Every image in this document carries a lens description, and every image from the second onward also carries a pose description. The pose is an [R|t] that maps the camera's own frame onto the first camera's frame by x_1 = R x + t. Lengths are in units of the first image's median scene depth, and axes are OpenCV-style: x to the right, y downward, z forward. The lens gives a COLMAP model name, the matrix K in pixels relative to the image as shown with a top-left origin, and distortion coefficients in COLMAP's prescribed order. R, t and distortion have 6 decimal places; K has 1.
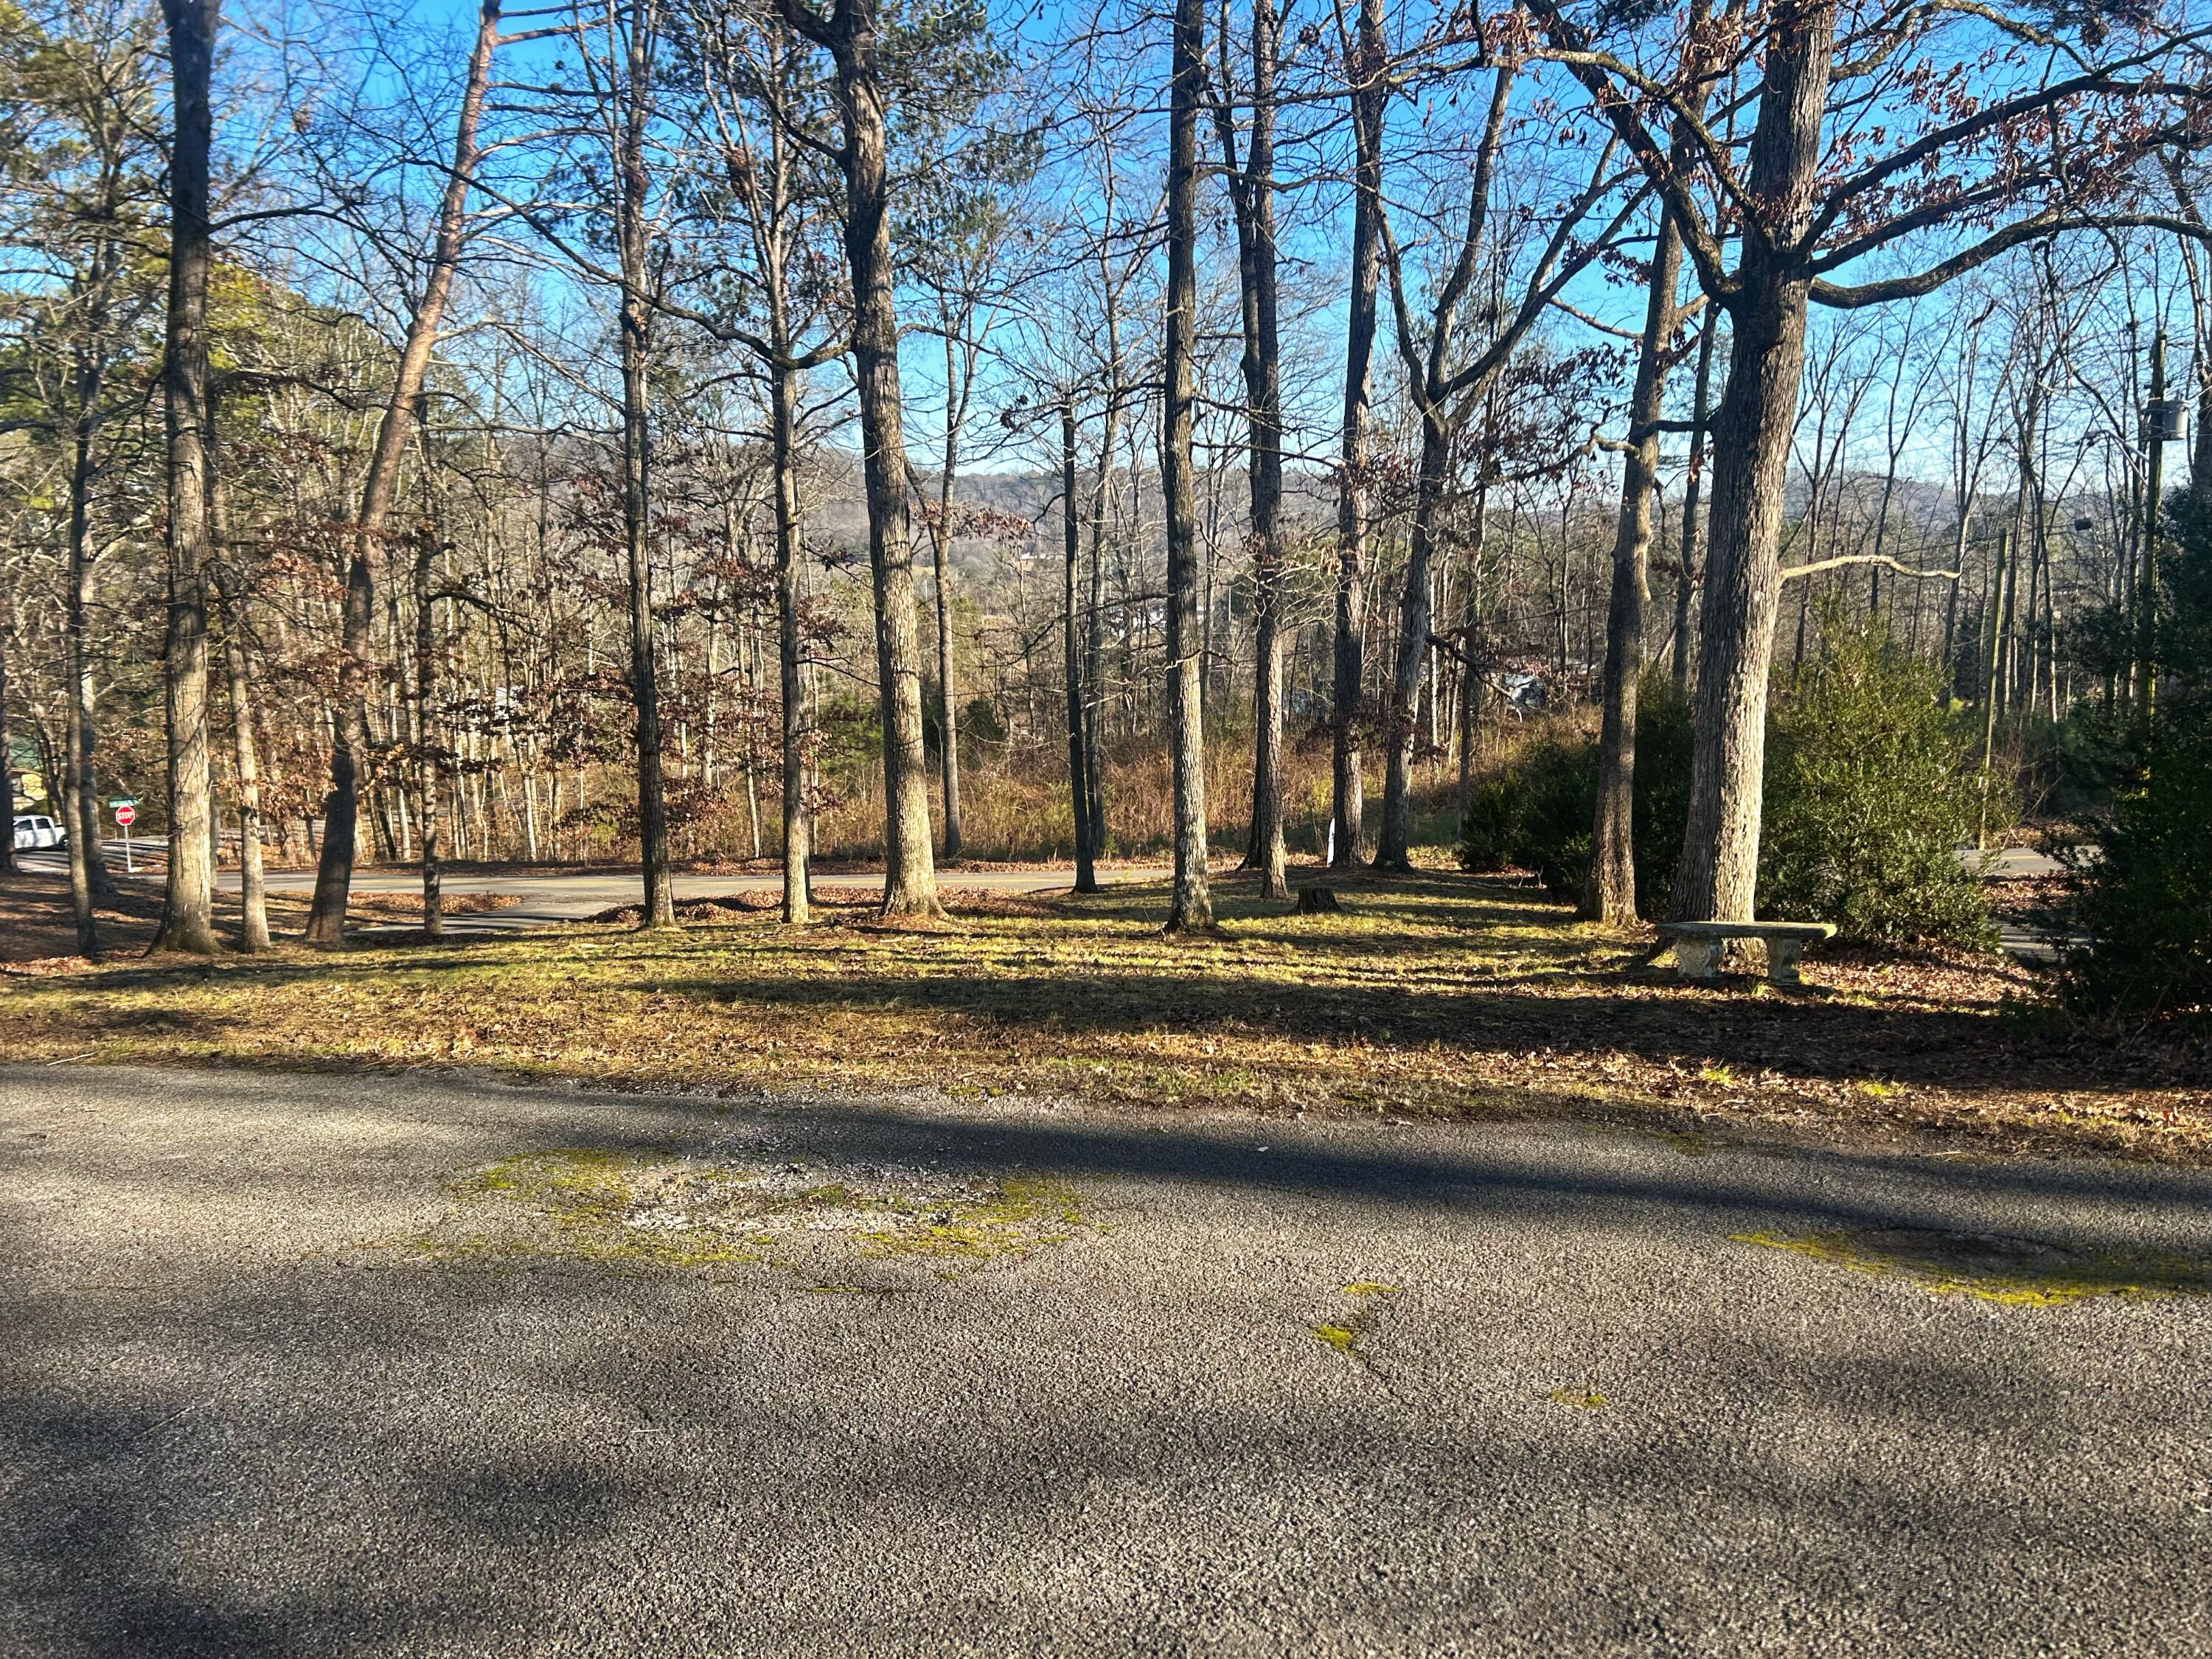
lens RADIAL K [[1697.9, 0, 1106.0], [0, 1697.9, 829.5], [0, 0, 1]] dist [0.110297, -0.260632]
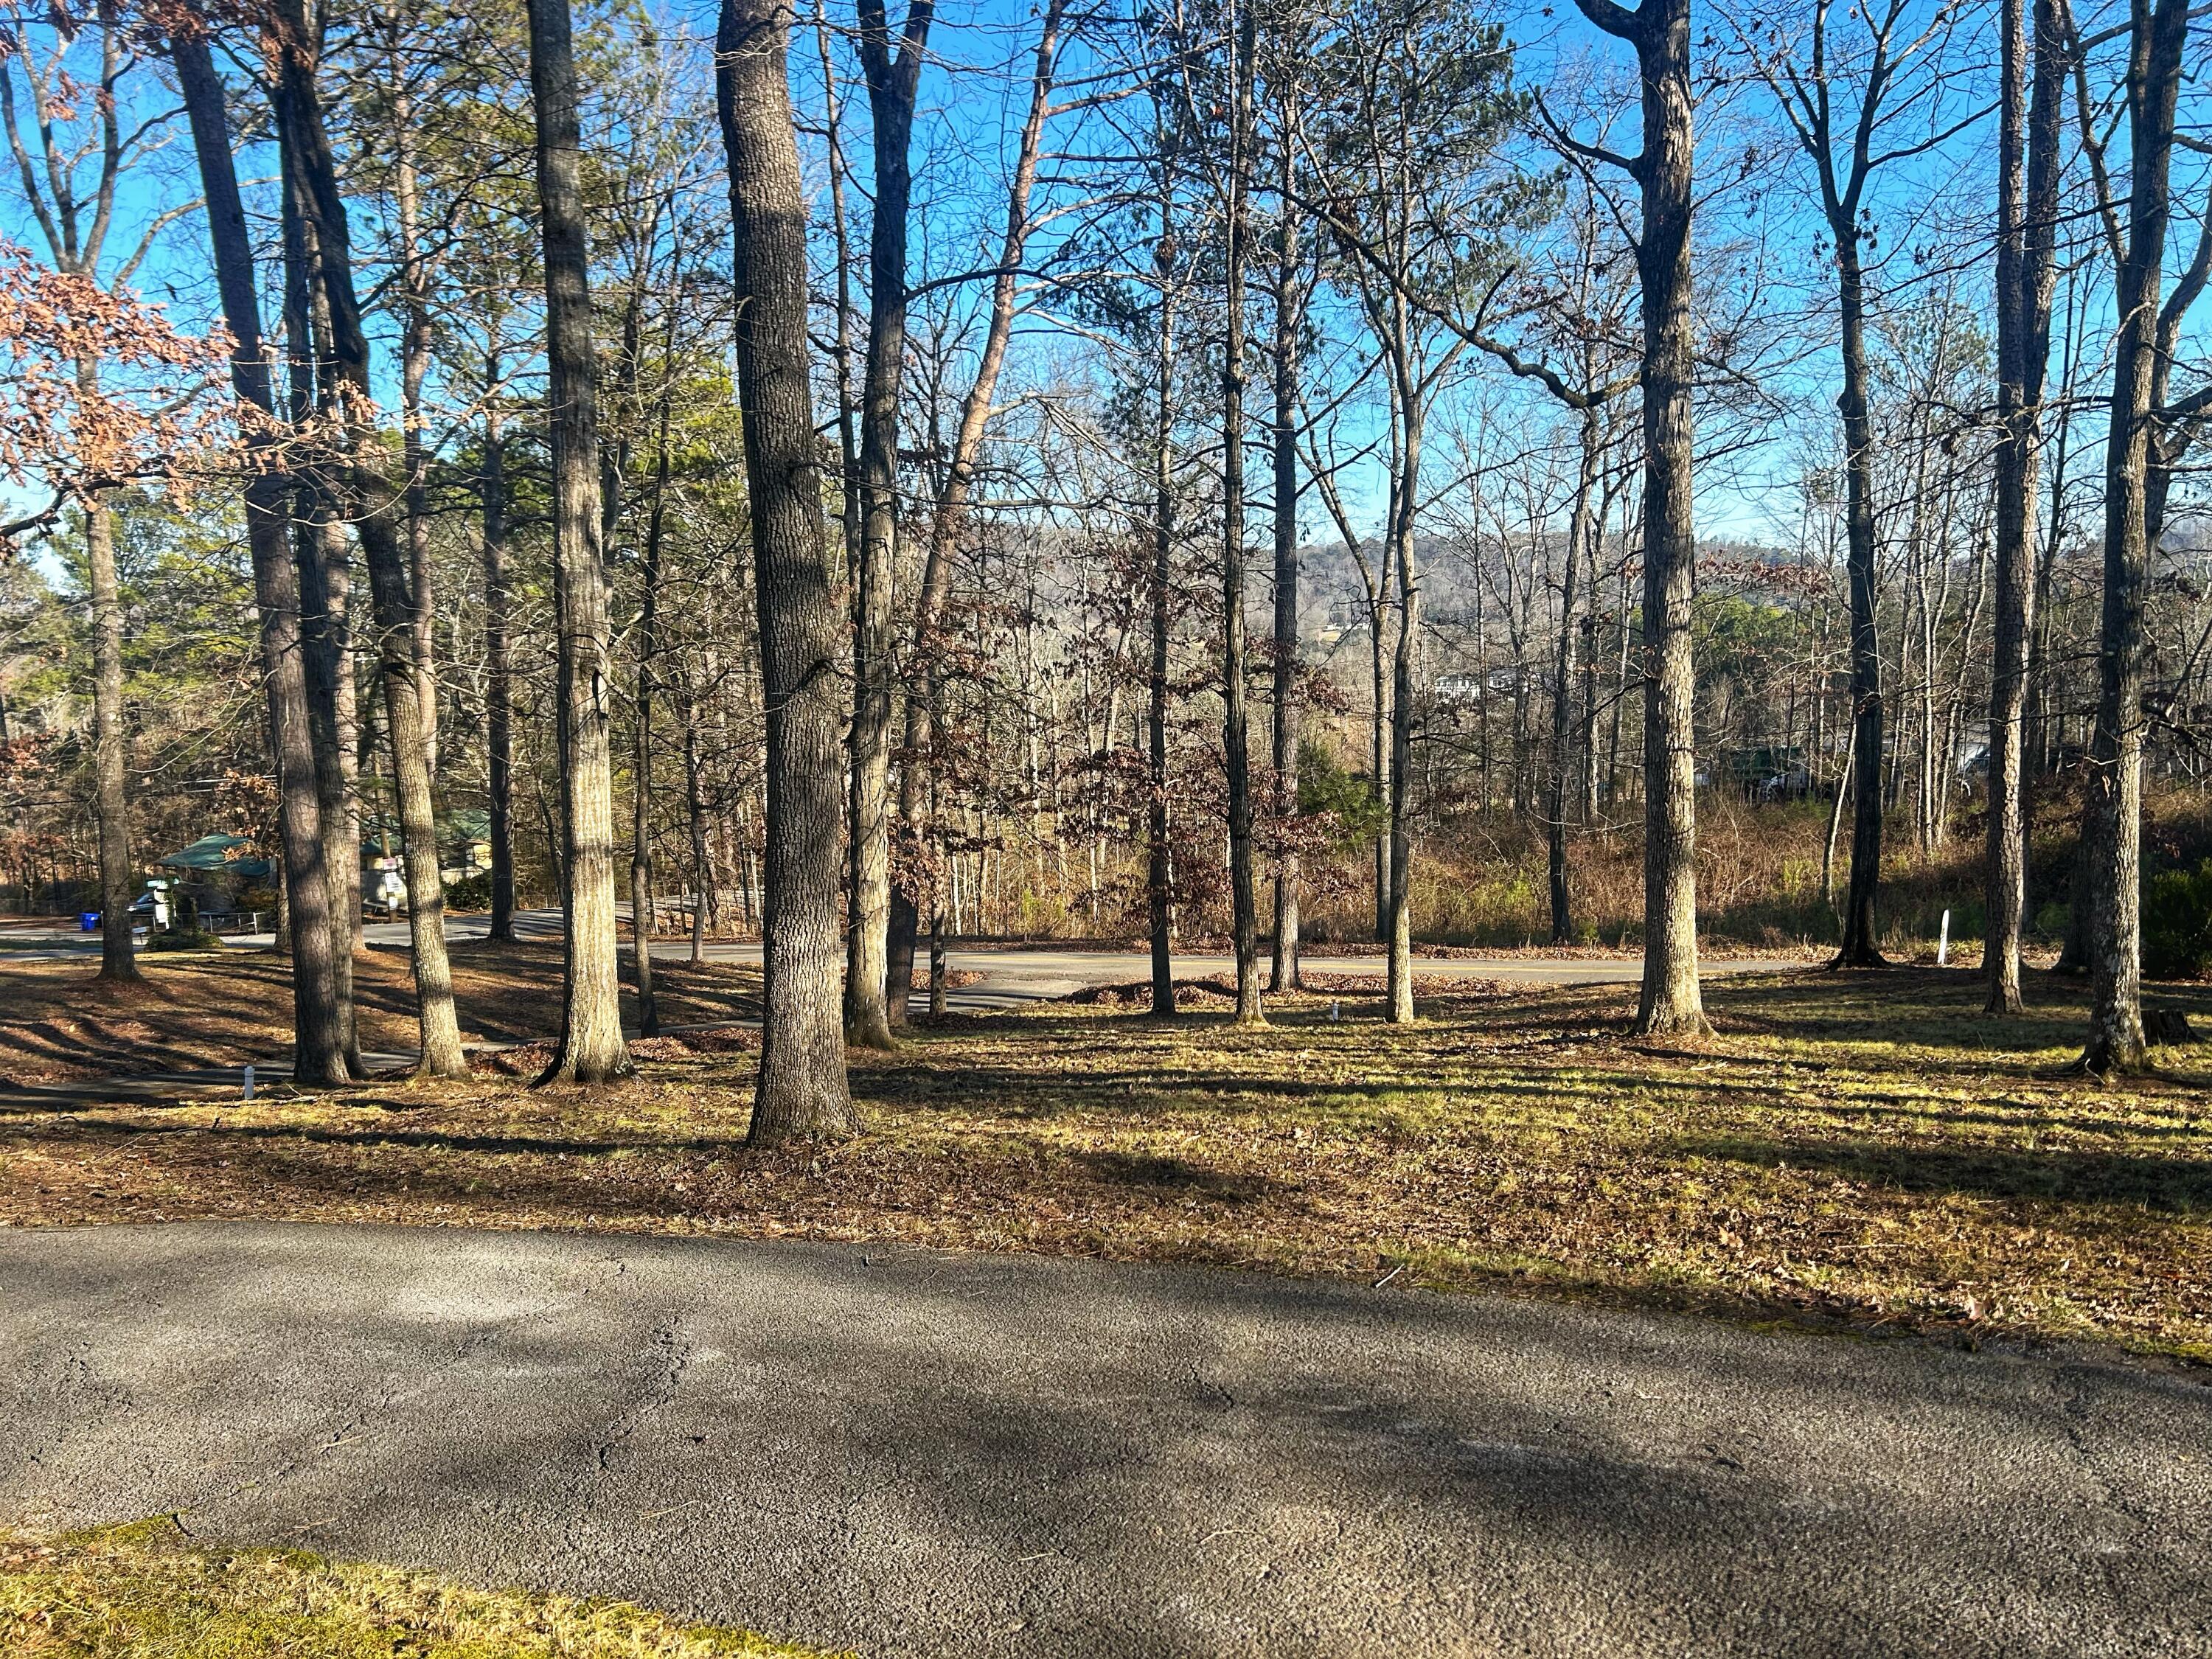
lens RADIAL K [[1682.0, 0, 1048.1], [0, 1682.0, 830.0], [0, 0, 1]] dist [0.058546, -0.065962]
pose [[0.979041, 0.003962, -0.203625, -0.190568], [-0.012256, 0.999145, -0.039490, -0.010741], [0.203294, 0.041158, 0.978252, 0.074344]]
